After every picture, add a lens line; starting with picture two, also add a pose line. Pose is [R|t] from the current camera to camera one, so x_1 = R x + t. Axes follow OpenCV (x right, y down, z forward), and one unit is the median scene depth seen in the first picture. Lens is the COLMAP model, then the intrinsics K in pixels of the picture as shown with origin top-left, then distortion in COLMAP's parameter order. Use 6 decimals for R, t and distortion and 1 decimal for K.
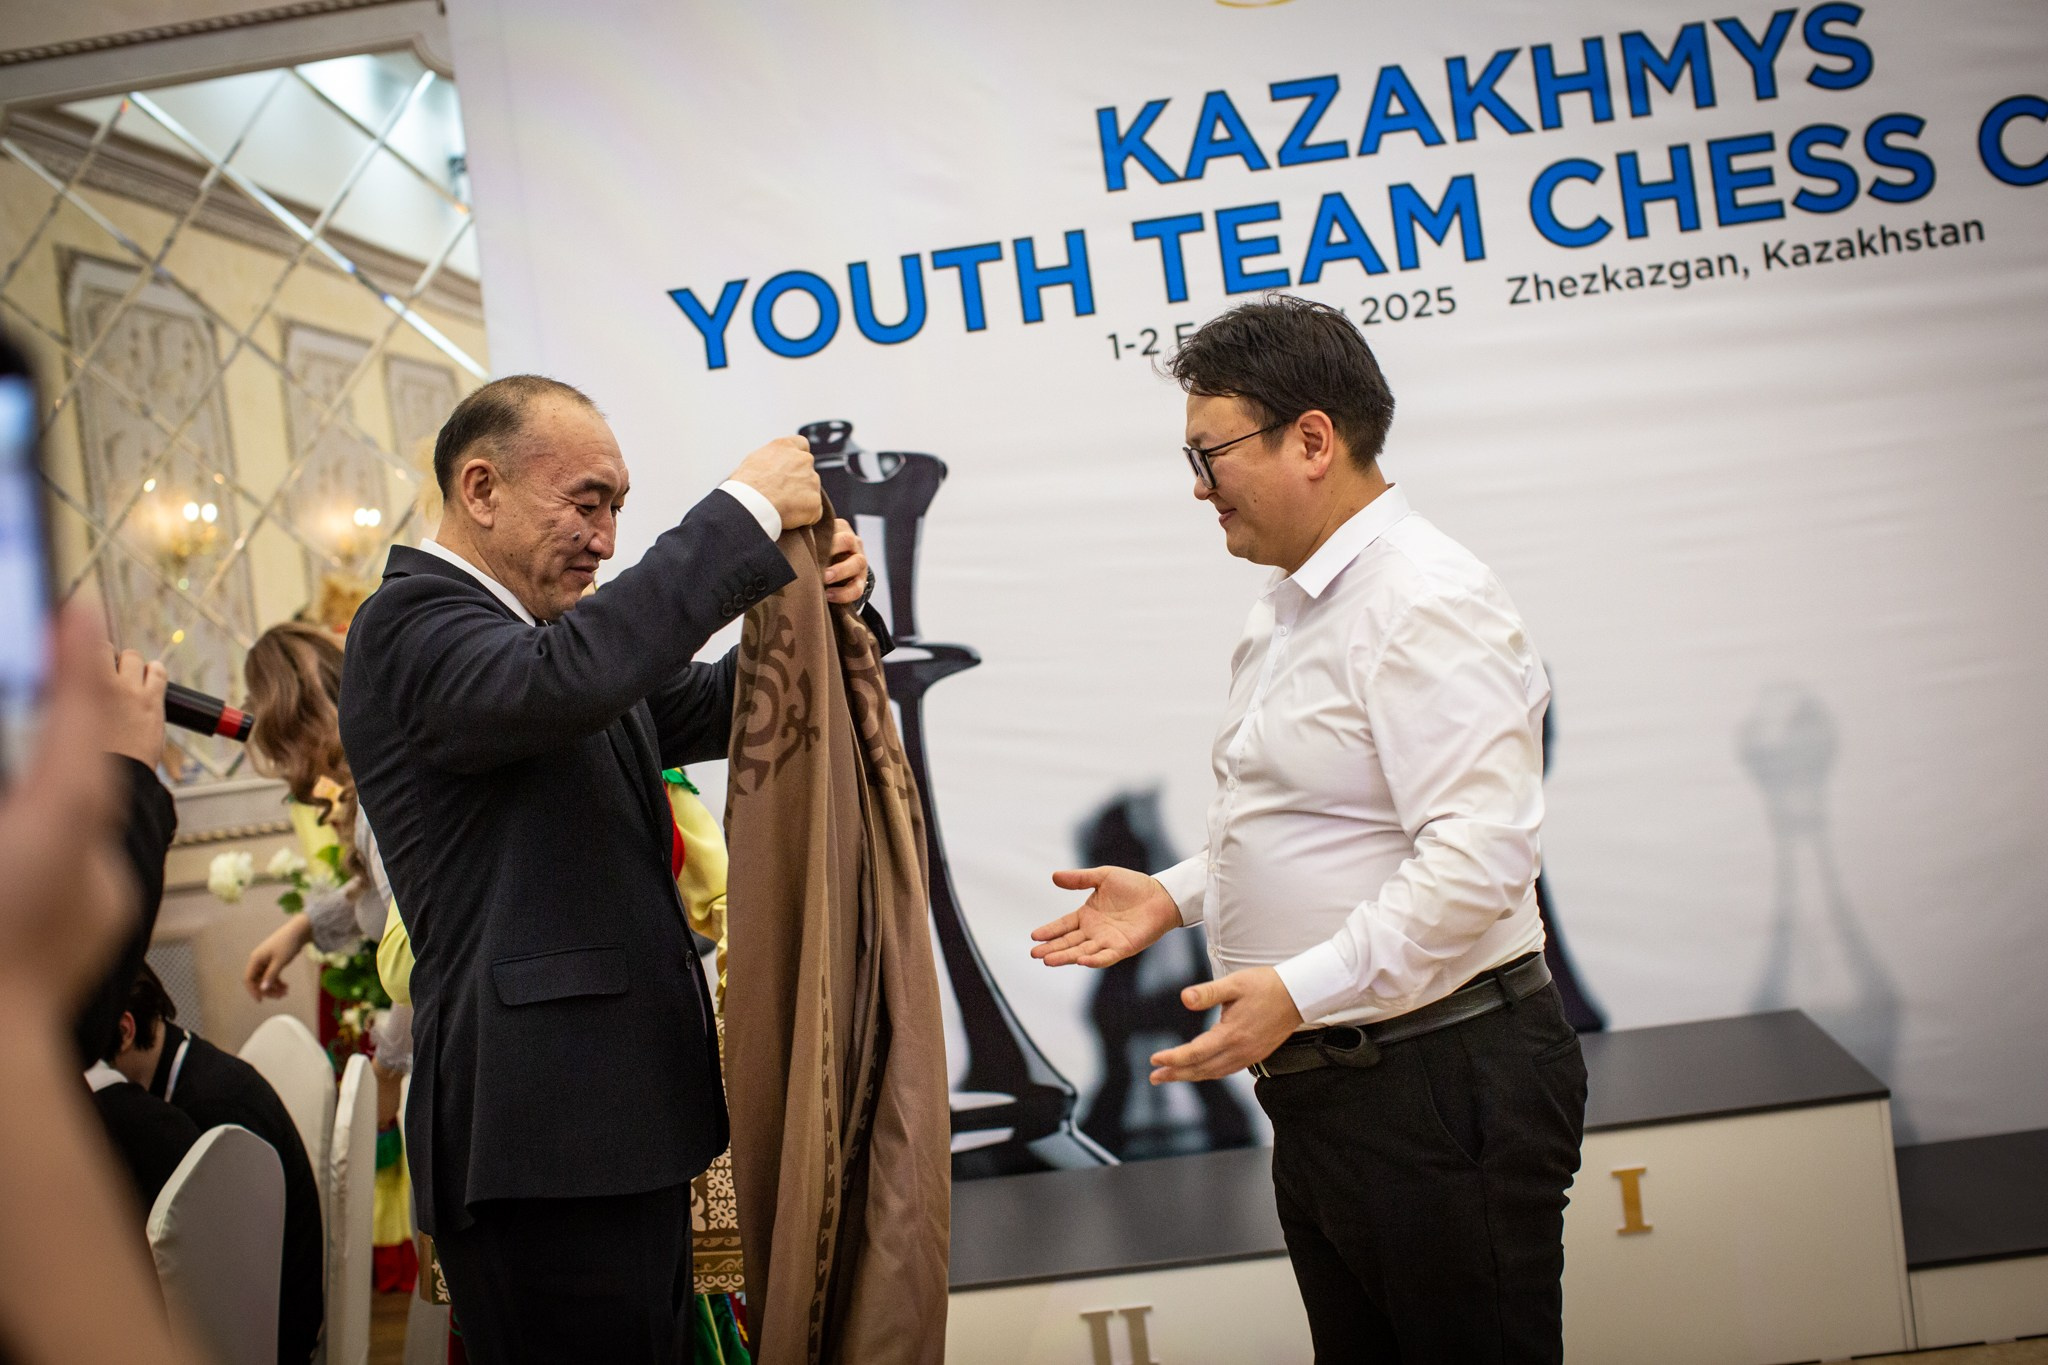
lens RADIAL K [[3104.4, 0, 1078.9], [0, 3104.4, 728.0], [0, 0, 1]] dist [-0.138438, 0.000000]
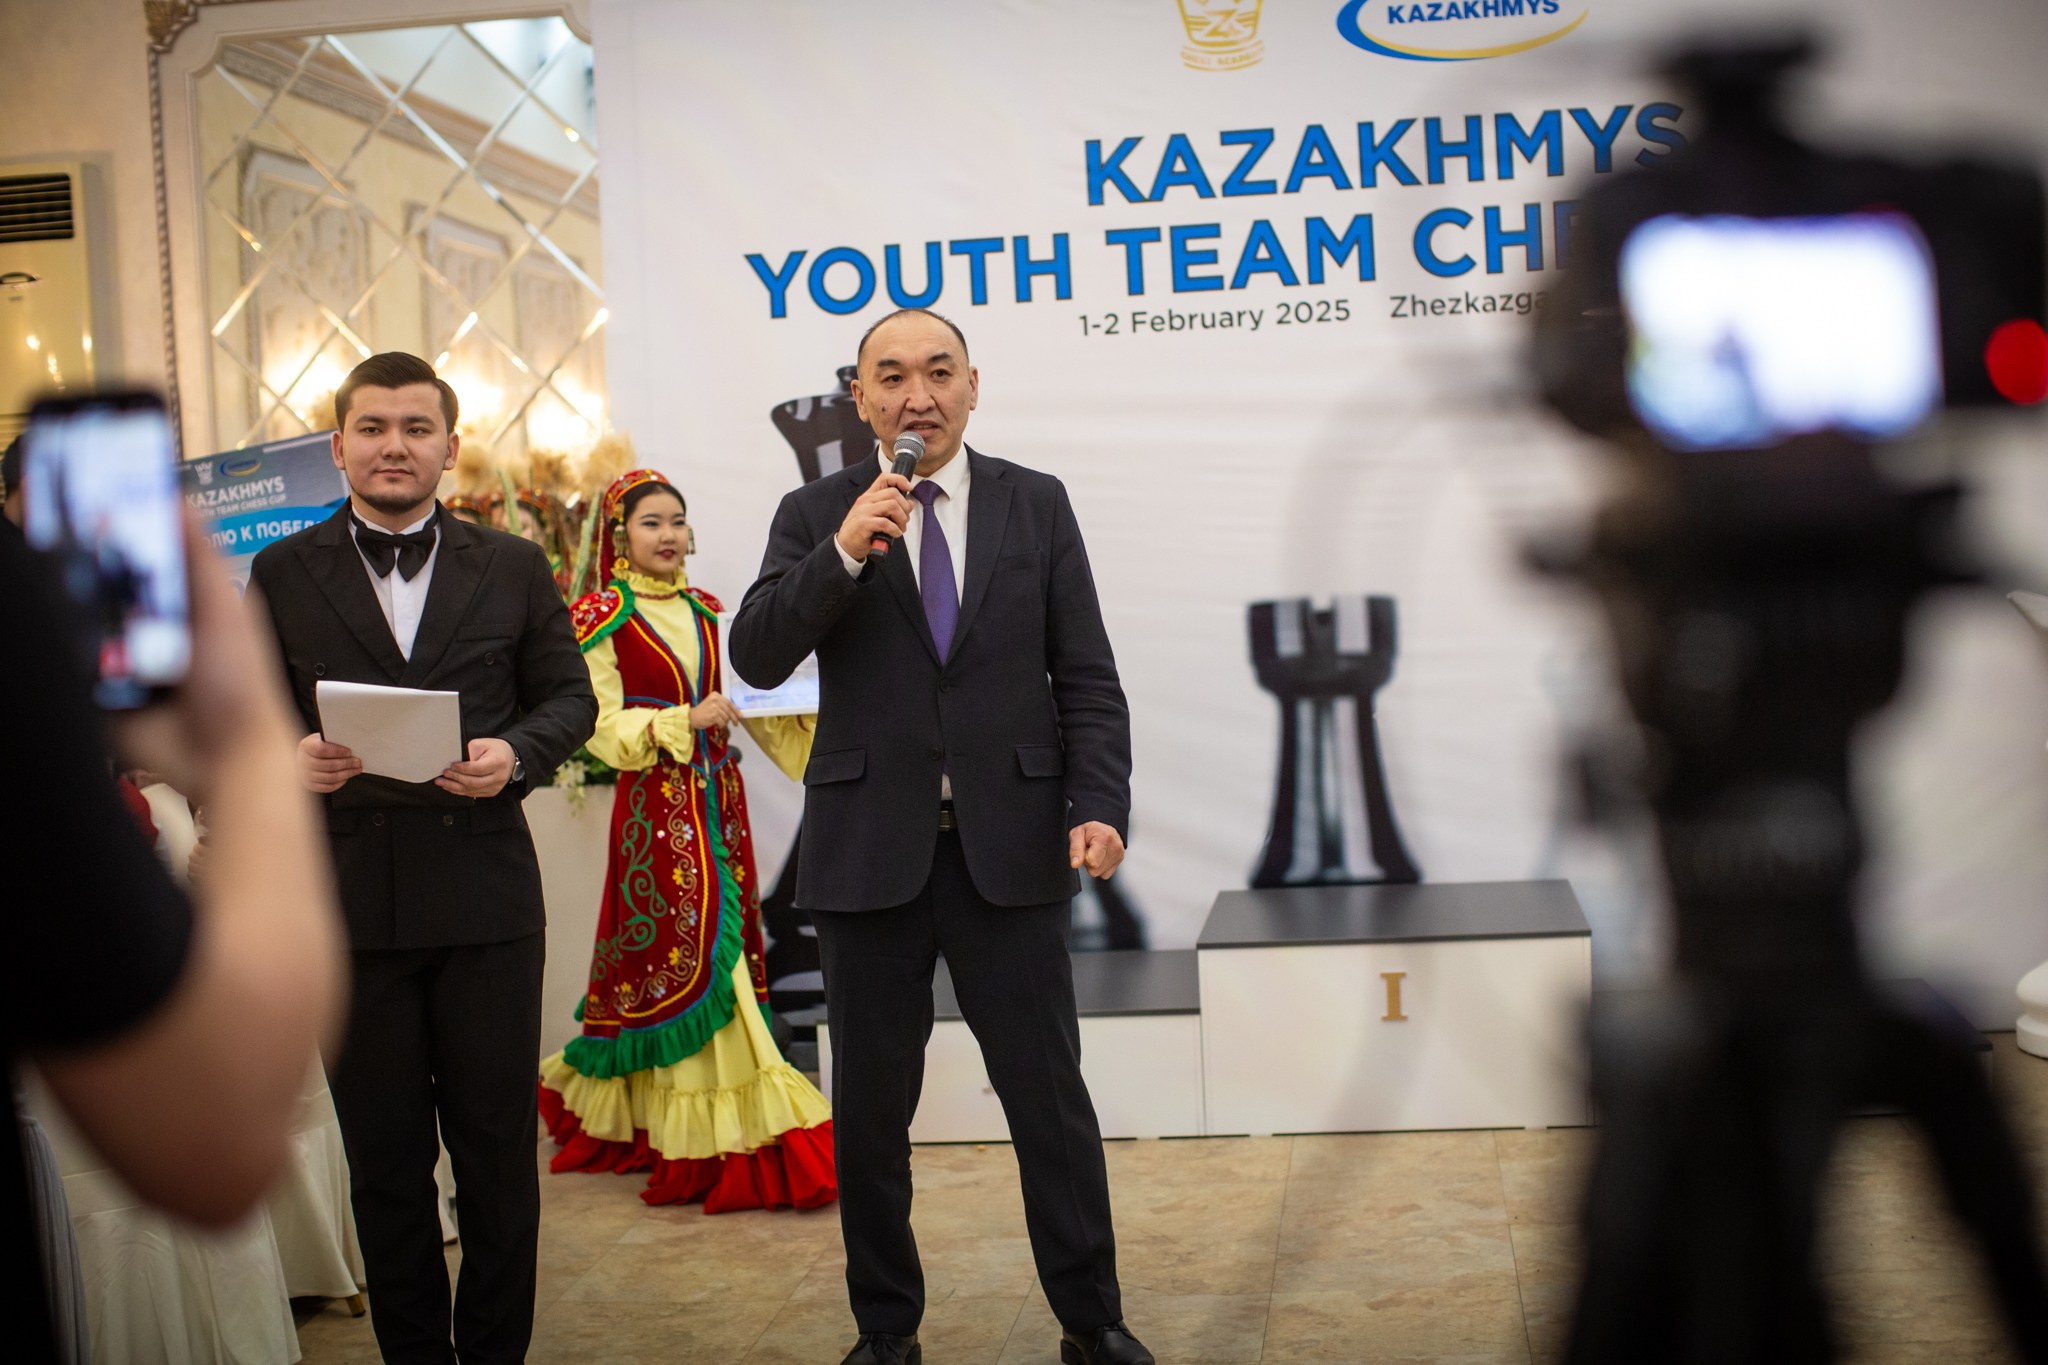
lens RADIAL K [[3104.4, 0, 937.0], [0, 3104.4, 658.1], [0, 0, 1]] dist [-0.138438, 0.000000]
pose [[0.993817, 0.085077, -0.071337, 0.054737], [-0.084584, 0.996367, 0.009917, 0.007300], [0.071921, -0.003822, 0.997403, -0.294031]]
